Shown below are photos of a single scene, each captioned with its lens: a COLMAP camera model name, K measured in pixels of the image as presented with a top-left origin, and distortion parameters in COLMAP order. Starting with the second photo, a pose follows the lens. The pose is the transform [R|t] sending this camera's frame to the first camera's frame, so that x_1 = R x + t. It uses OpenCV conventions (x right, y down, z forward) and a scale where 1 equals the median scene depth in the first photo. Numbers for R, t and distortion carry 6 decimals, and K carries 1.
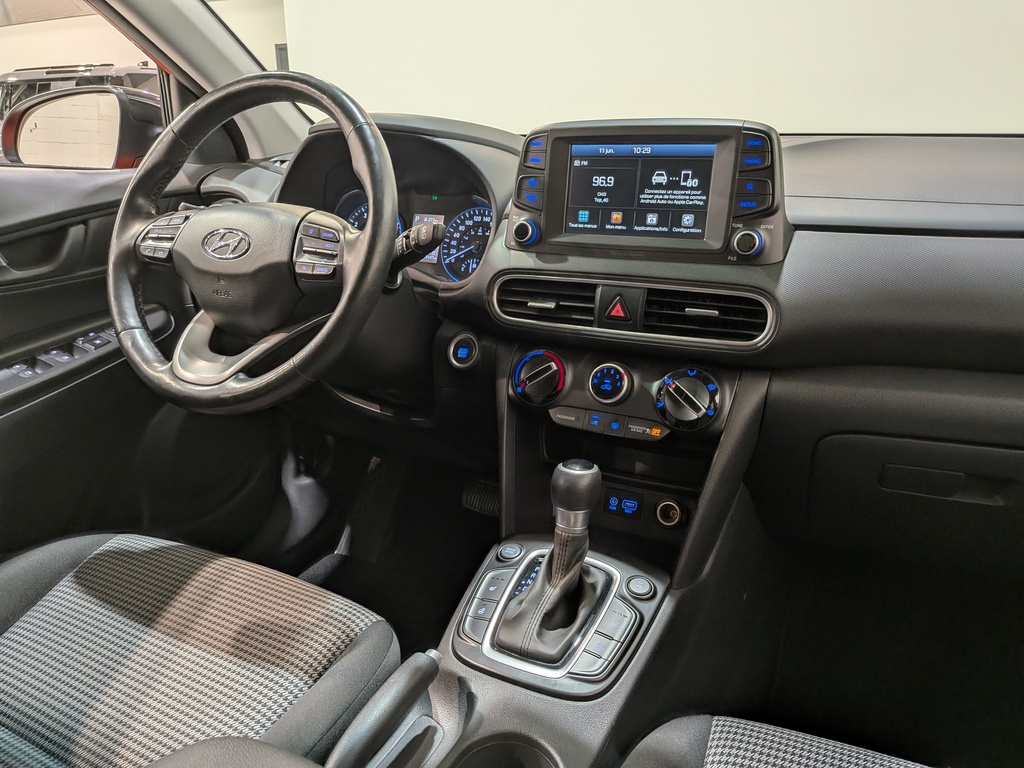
lens RADIAL K [[740.6, 0, 503.3], [0, 740.6, 399.9], [0, 0, 1]] dist [0.057096, -0.101571]
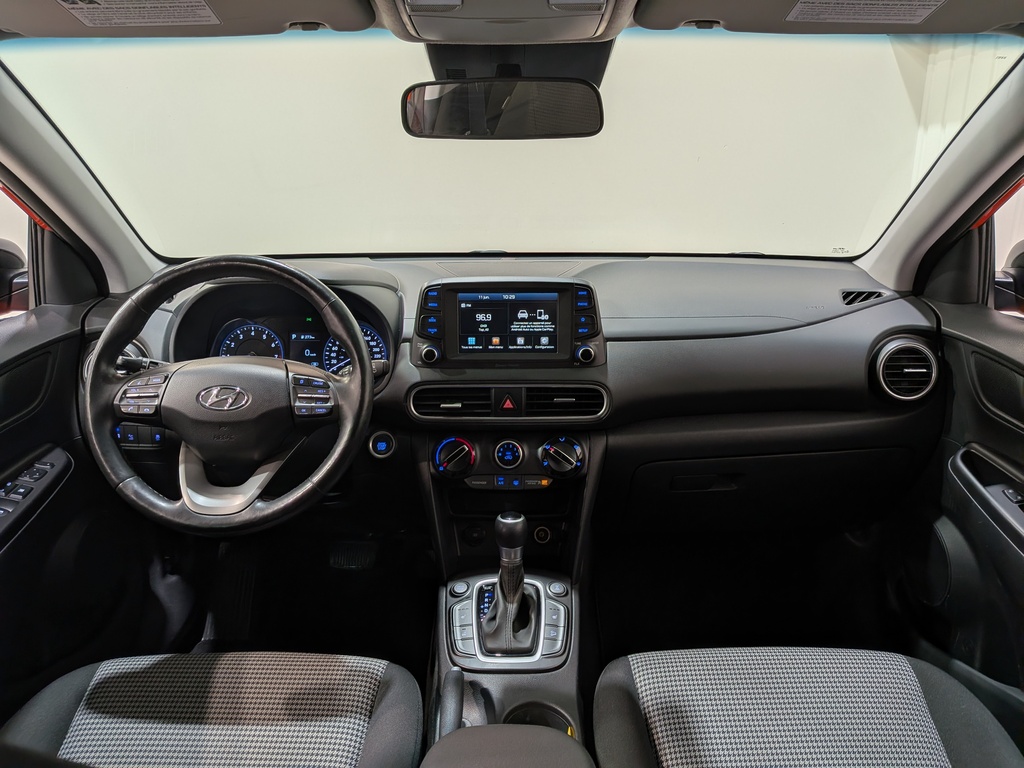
lens RADIAL K [[740.6, 0, 507.9], [0, 740.6, 385.0], [0, 0, 1]] dist [0.057096, -0.101571]
pose [[0.892111, -0.128425, 0.433180, -0.469519], [0.147681, 0.988974, -0.010941, -0.142229], [-0.426999, 0.073733, 0.901241, -0.312388]]
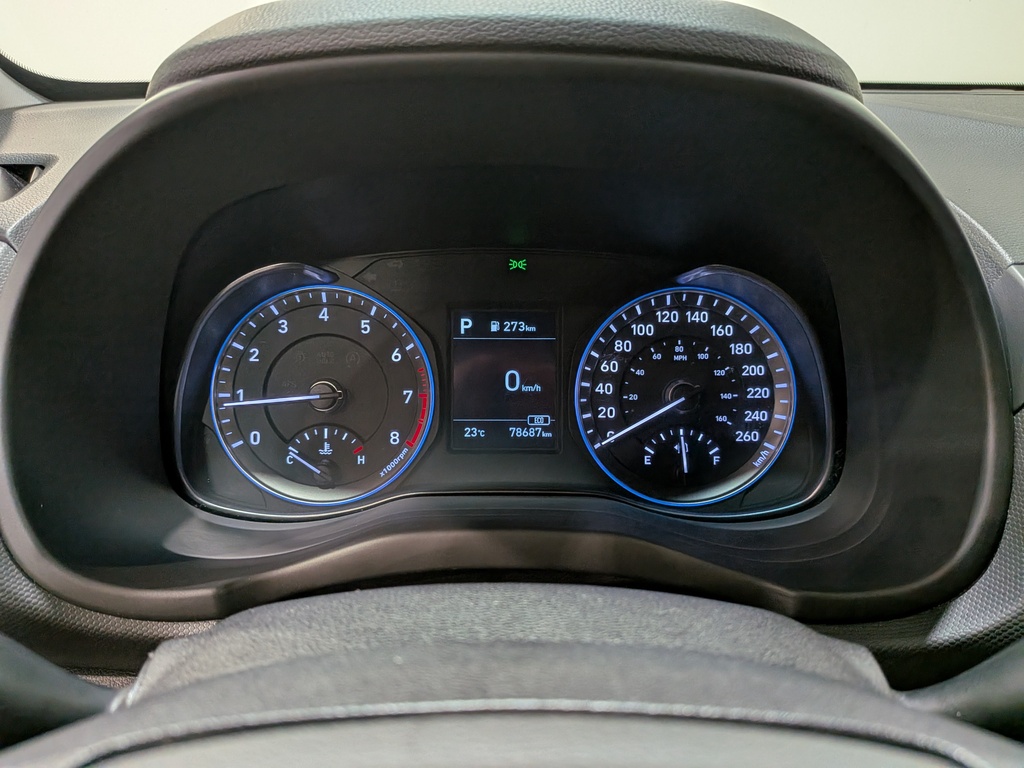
lens RADIAL K [[740.6, 0, 507.2], [0, 740.6, 378.3], [0, 0, 1]] dist [0.057096, -0.101571]
pose [[0.883831, -0.164481, 0.437938, -0.352778], [0.148350, 0.986378, 0.071069, -0.334659], [-0.443662, 0.002155, 0.896192, 0.946437]]
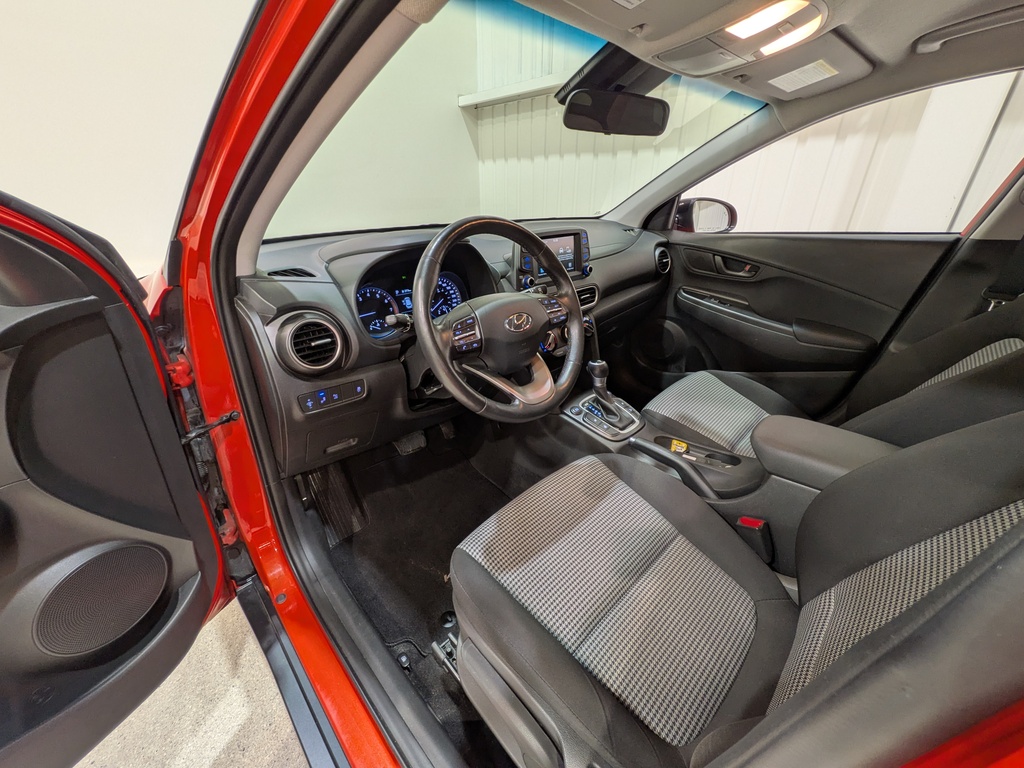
lens RADIAL K [[406.8, 0, 515.7], [0, 406.8, 381.5], [0, 0, 1]] dist [0.004620, 0.000218]
pose [[0.321219, -0.403835, 0.856584, -1.186895], [0.312470, 0.899059, 0.306683, -0.360844], [-0.893969, 0.169144, 0.414981, 0.618716]]
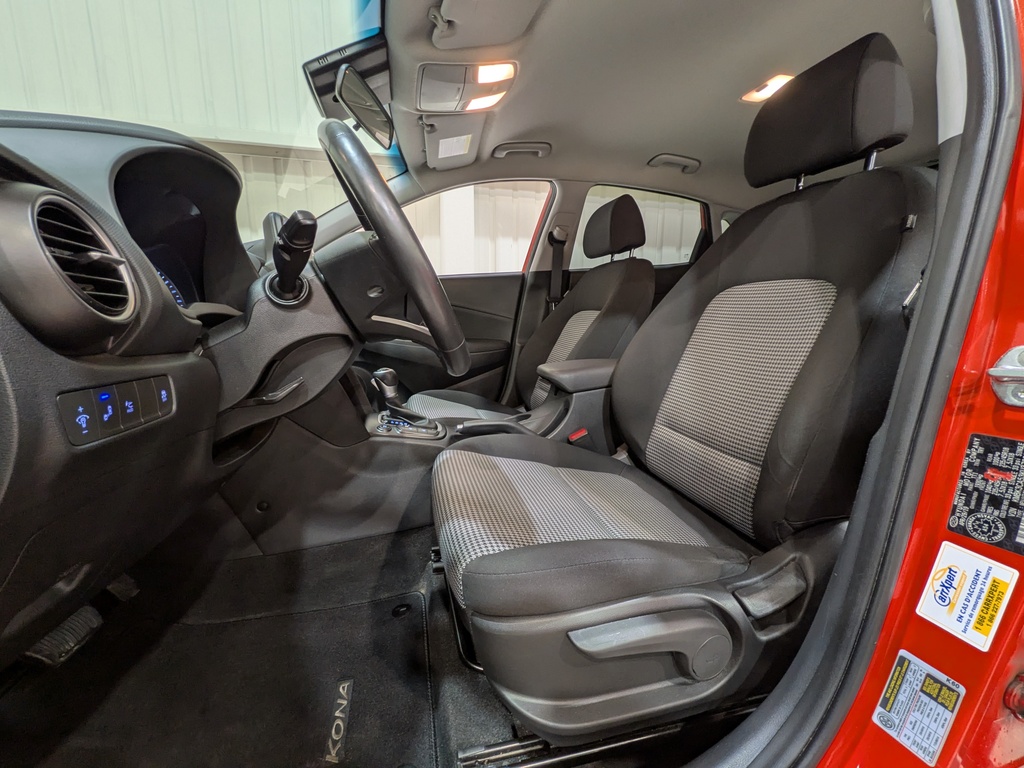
lens RADIAL K [[406.8, 0, 510.7], [0, 406.8, 376.2], [0, 0, 1]] dist [0.004620, 0.000218]
pose [[-0.668990, -0.105246, 0.735782, -1.050249], [0.257364, 0.895886, 0.362148, -0.241175], [-0.697292, 0.431637, -0.572253, 1.367325]]
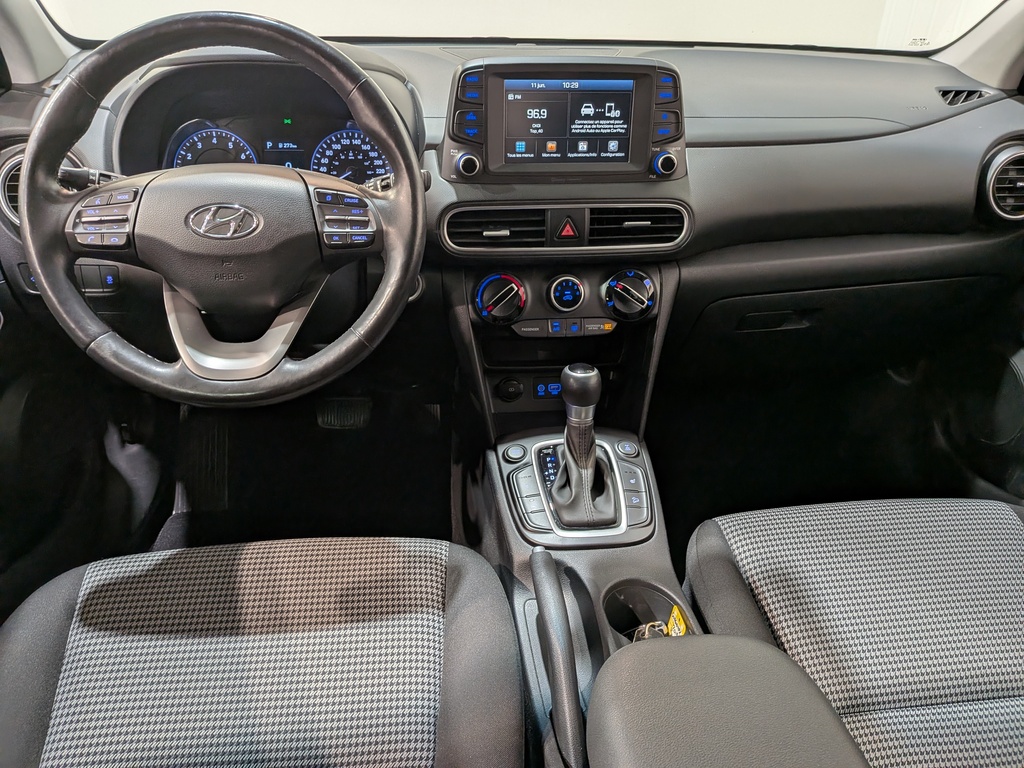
lens RADIAL K [[740.6, 0, 494.0], [0, 740.6, 394.2], [0, 0, 1]] dist [0.057096, -0.101571]
pose [[0.837106, -0.253648, 0.484681, -0.569782], [0.159321, 0.960641, 0.227564, -0.156643], [-0.523326, -0.113275, 0.844570, 0.047927]]
